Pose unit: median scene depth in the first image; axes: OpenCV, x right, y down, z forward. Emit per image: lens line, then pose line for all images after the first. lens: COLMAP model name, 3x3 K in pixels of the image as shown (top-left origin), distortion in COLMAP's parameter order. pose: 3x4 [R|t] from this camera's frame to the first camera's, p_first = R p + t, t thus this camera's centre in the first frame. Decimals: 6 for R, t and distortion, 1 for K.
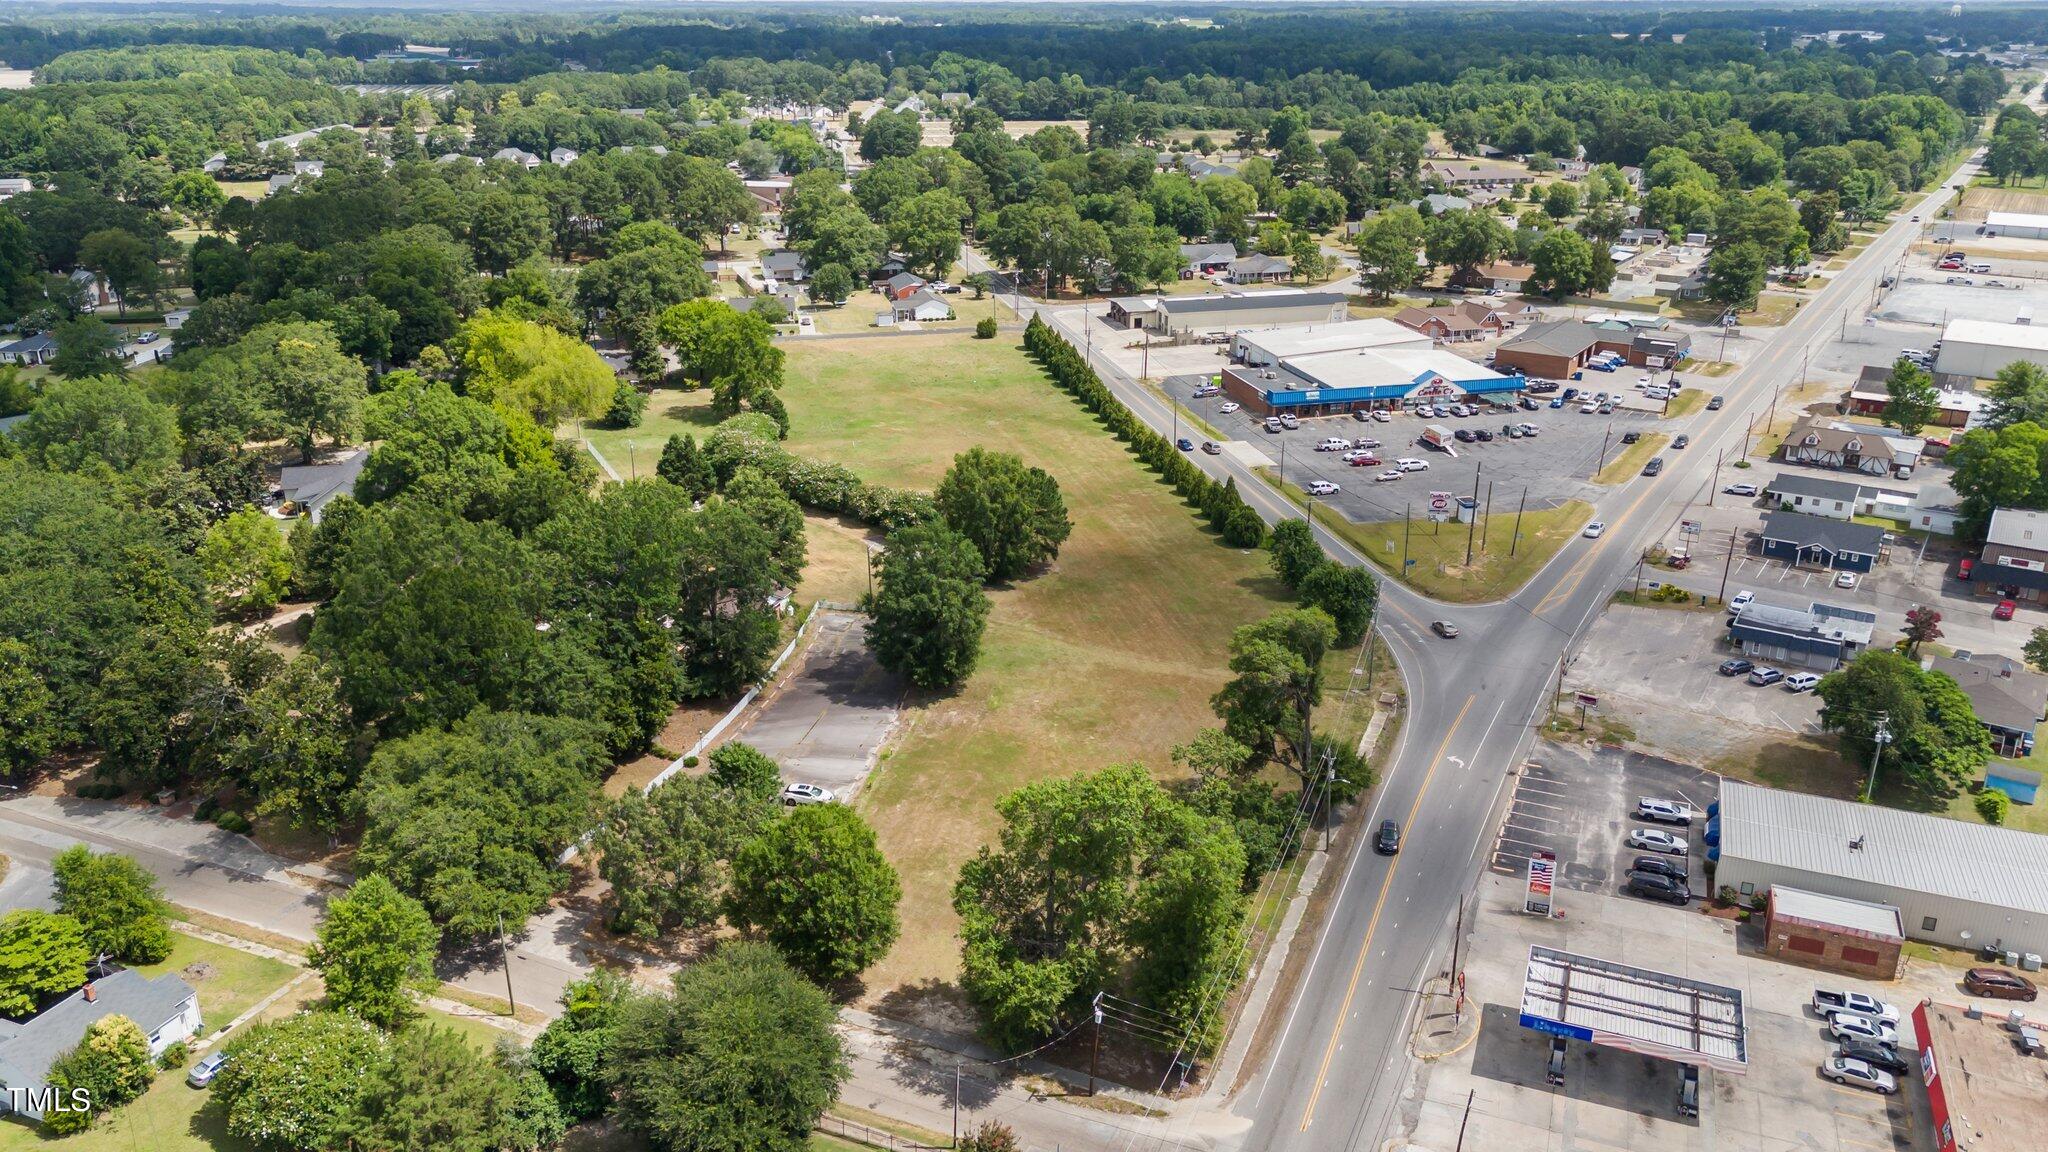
lens RADIAL K [[1508.9, 0, 1032.5], [0, 1508.9, 578.8], [0, 0, 1]] dist [0.070178, -0.072996]
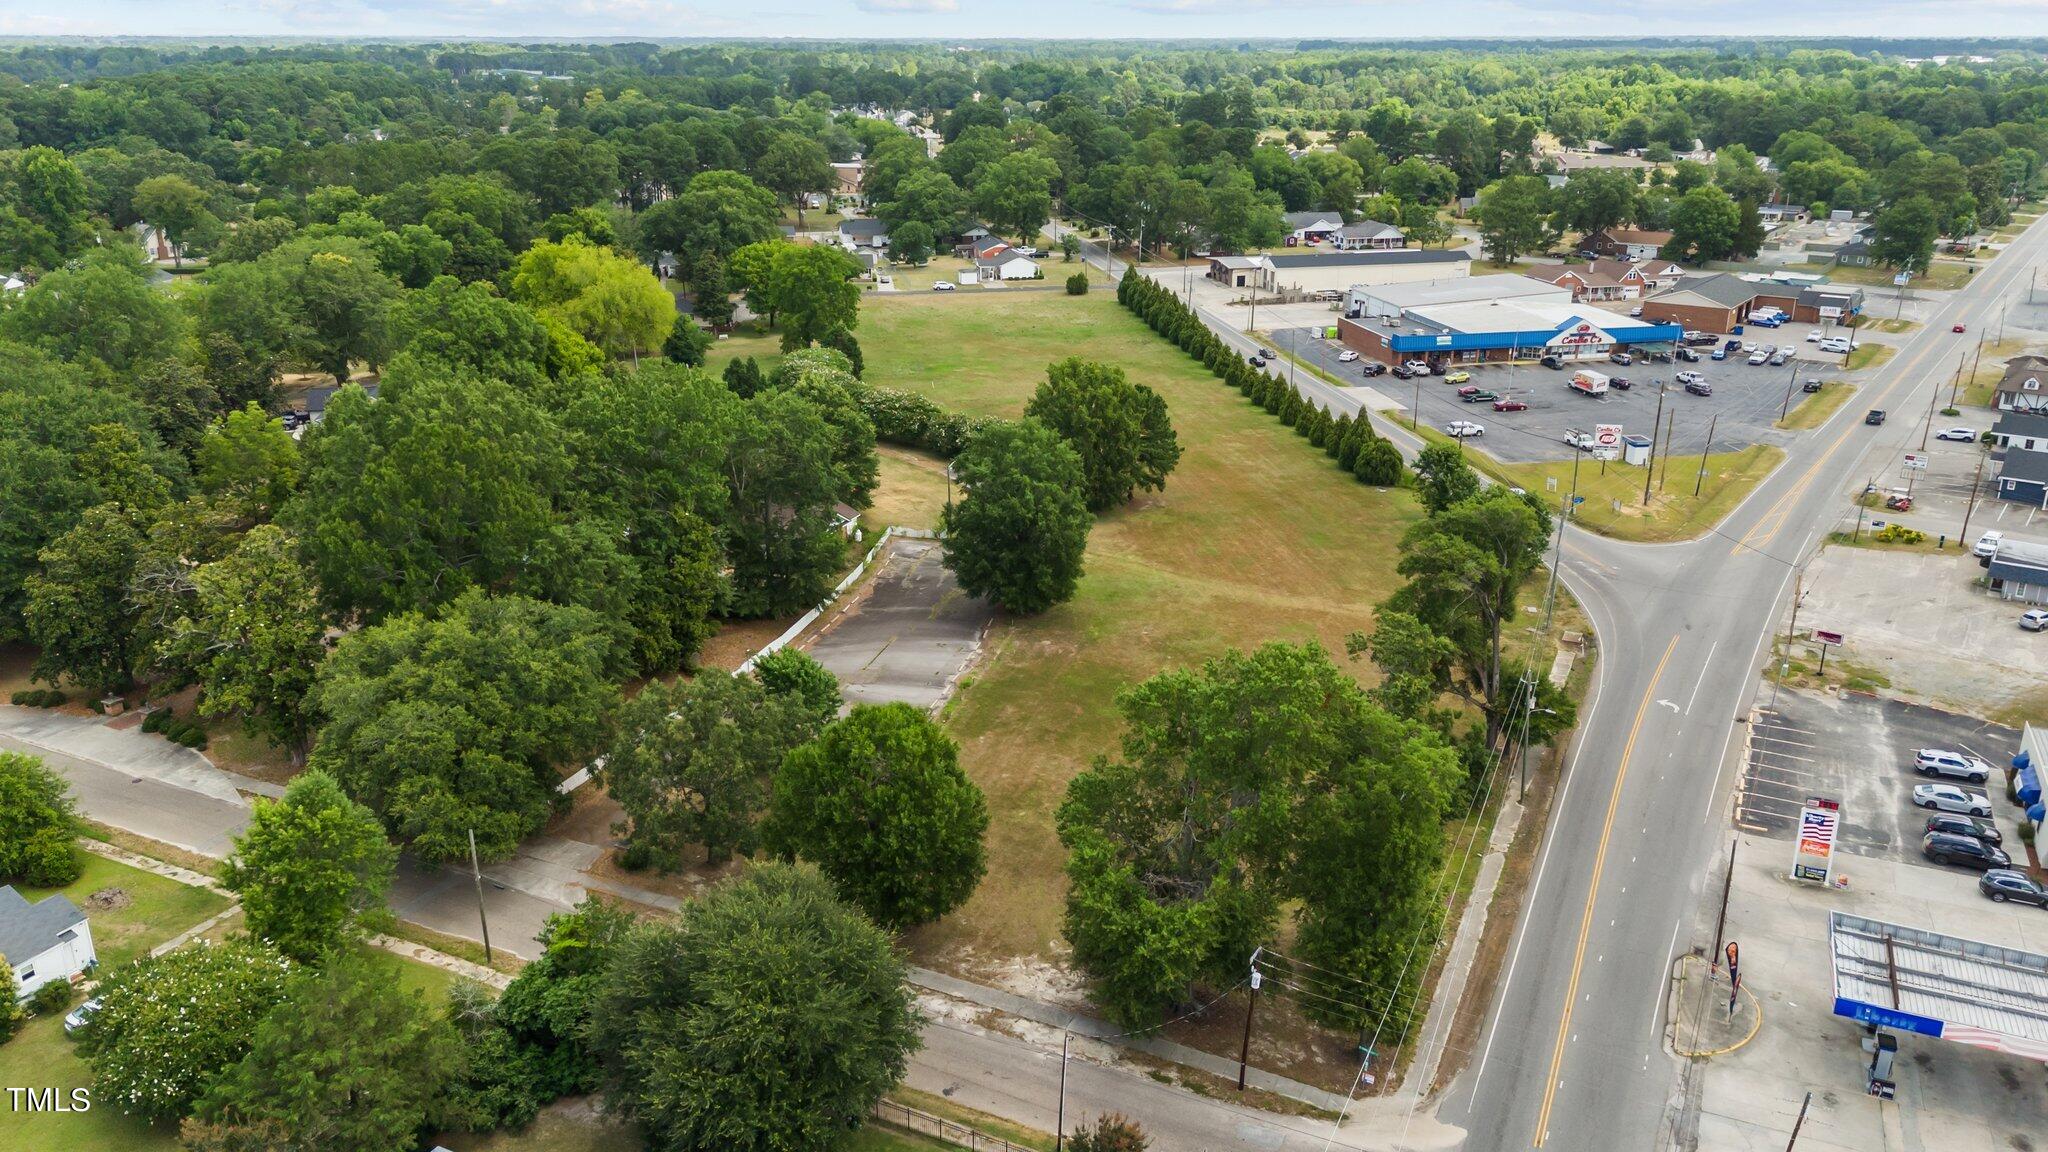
lens RADIAL K [[1508.9, 0, 1032.5], [0, 1508.9, 578.8], [0, 0, 1]] dist [0.070178, -0.072996]
pose [[0.998641, 0.016160, -0.049556, -0.015587], [-0.016975, 0.999727, -0.016073, 0.053536], [0.049283, 0.016892, 0.998642, 0.127597]]
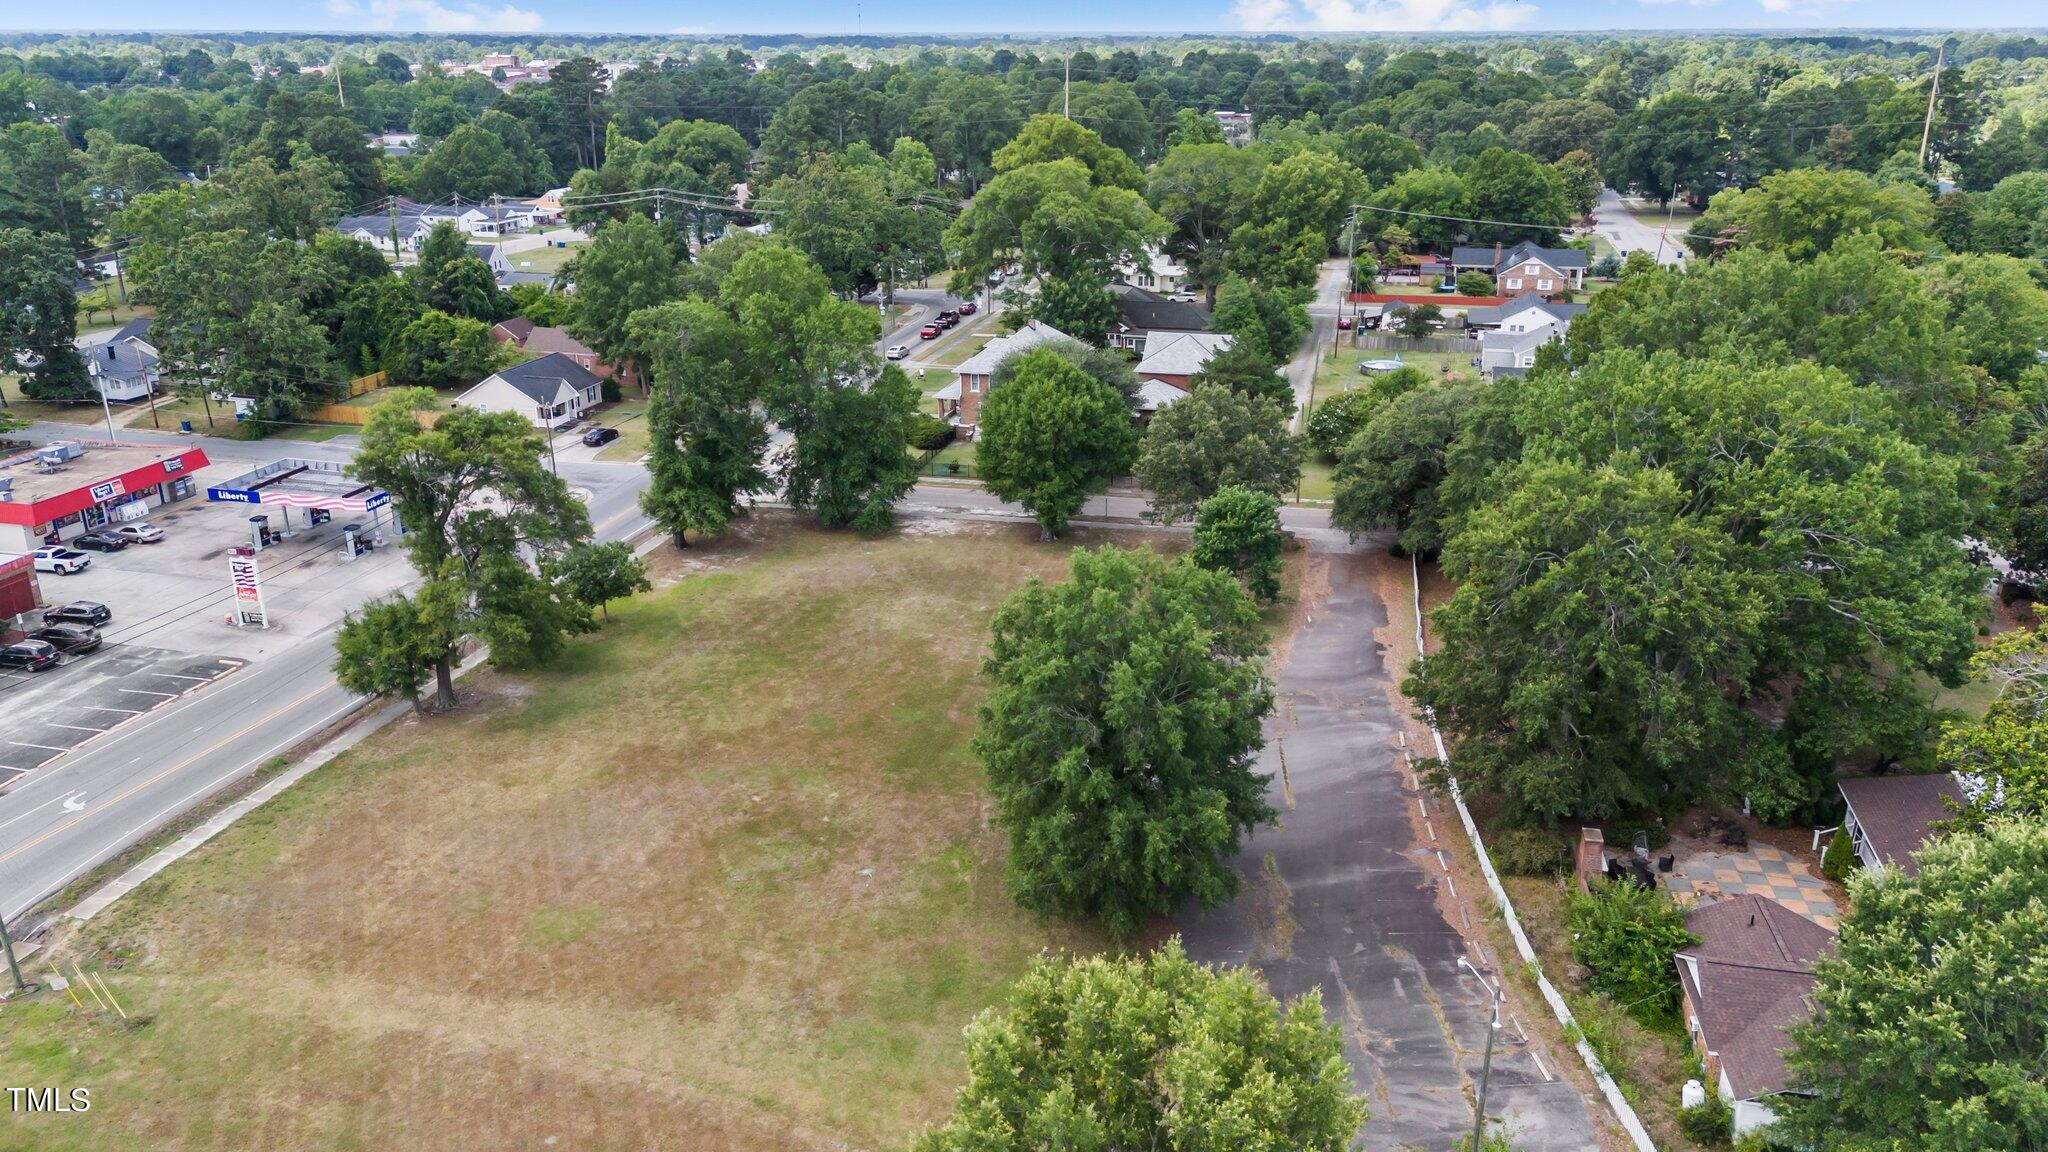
lens RADIAL K [[1508.9, 0, 1032.5], [0, 1508.9, 578.8], [0, 0, 1]] dist [0.070178, -0.072996]
pose [[-0.991865, 0.045846, -0.118751, 0.001992], [-0.041556, 0.765158, 0.642501, -0.224402], [0.120320, 0.642209, -0.757028, 1.040793]]
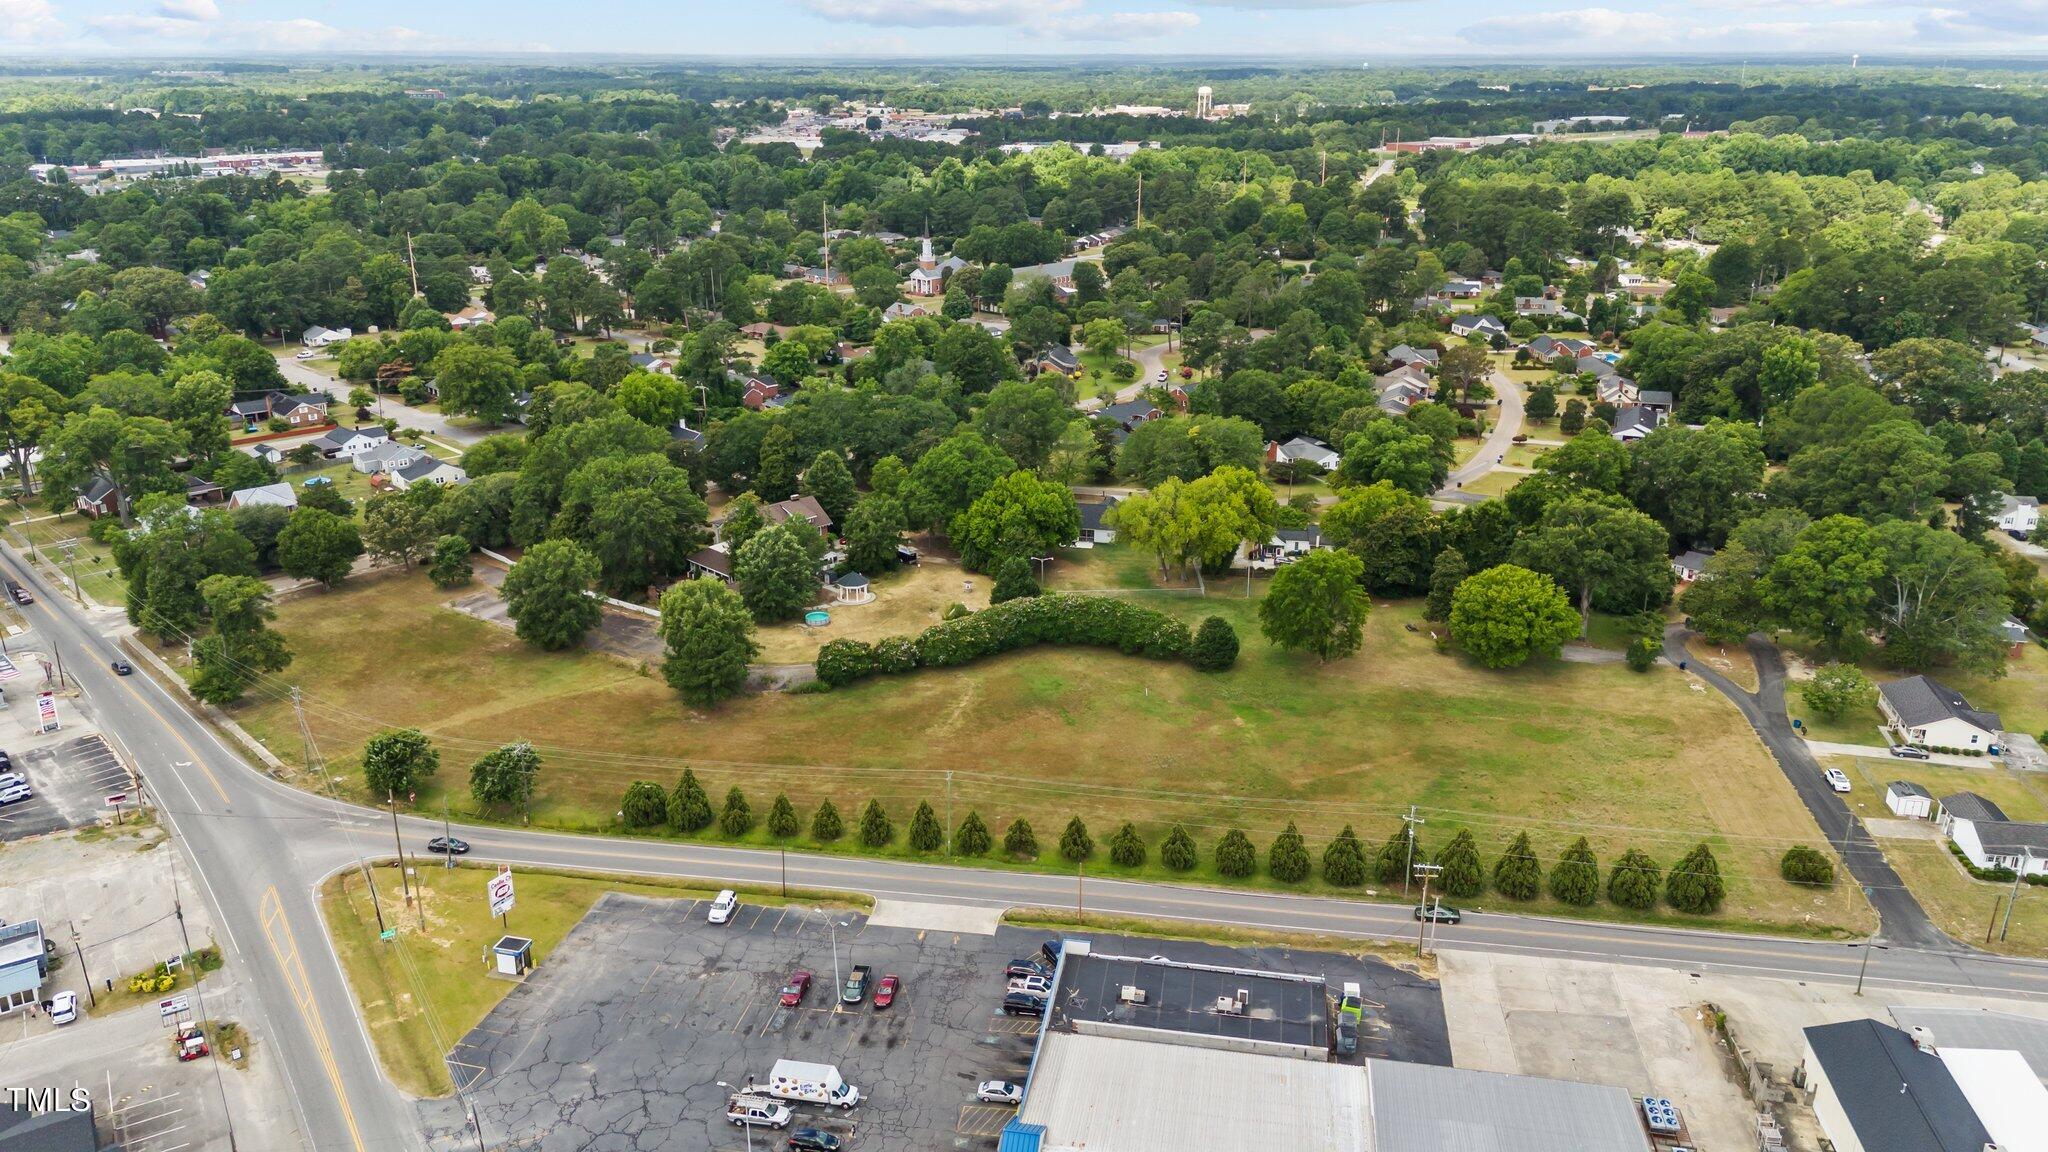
lens RADIAL K [[1508.9, 0, 1032.5], [0, 1508.9, 578.8], [0, 0, 1]] dist [0.070178, -0.072996]
pose [[-0.403816, 0.295578, -0.865775, 0.828139], [-0.321405, 0.840203, 0.436758, -0.640234], [0.856523, 0.454634, -0.244287, 1.425501]]
